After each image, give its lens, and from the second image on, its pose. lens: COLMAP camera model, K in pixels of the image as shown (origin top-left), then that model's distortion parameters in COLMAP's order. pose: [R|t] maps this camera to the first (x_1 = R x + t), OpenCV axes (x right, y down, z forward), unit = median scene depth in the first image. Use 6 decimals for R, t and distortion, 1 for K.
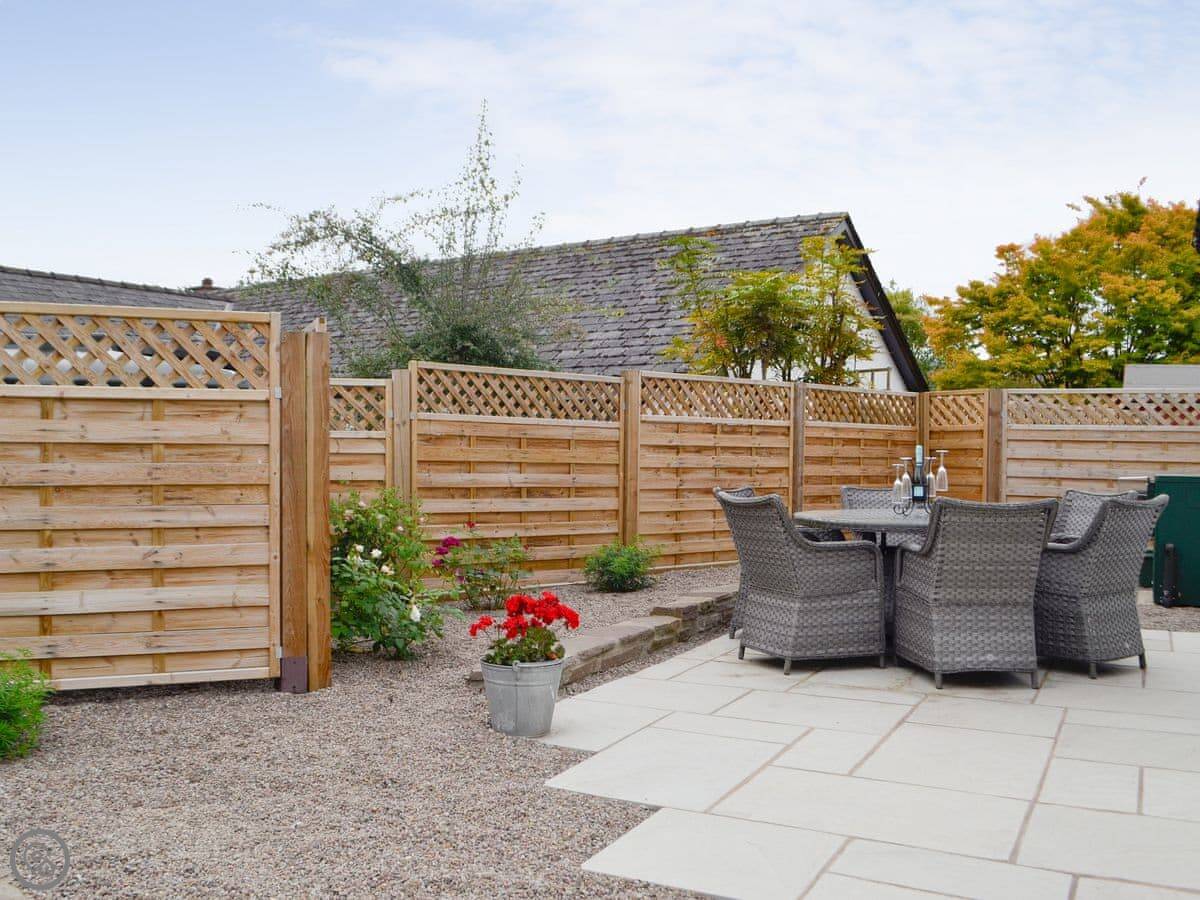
lens RADIAL K [[1160.0, 0, 480.0], [0, 1160.0, 452.4], [0, 0, 1]] dist [-0.090338, 0.021142]
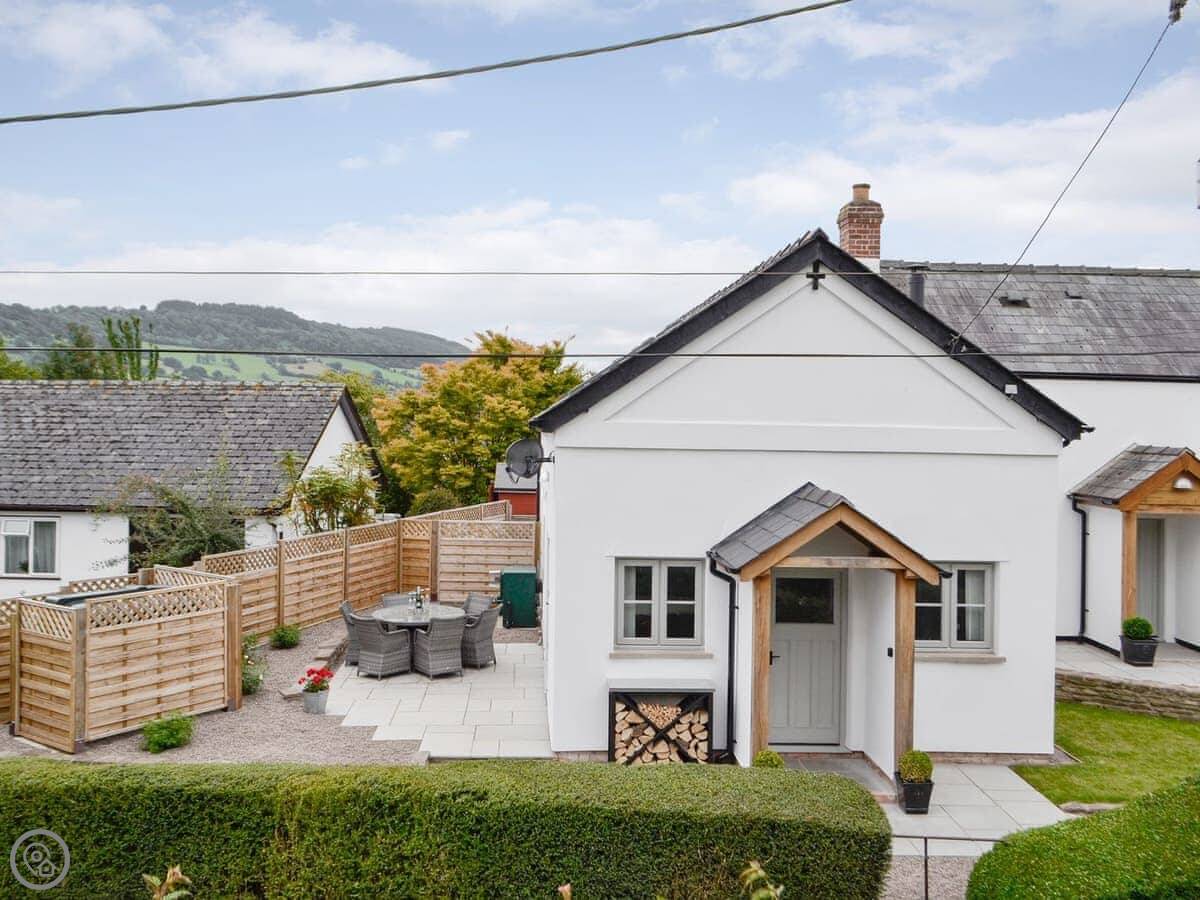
lens RADIAL K [[1106.1, 0, 598.7], [0, 1106.1, 395.5], [0, 0, 1]] dist [-0.008765, -0.000820]
pose [[0.823352, 0.014769, 0.567338, -0.537729], [-0.000349, 0.999674, -0.025519, -0.280791], [-0.567530, 0.020813, 0.823089, -0.994774]]
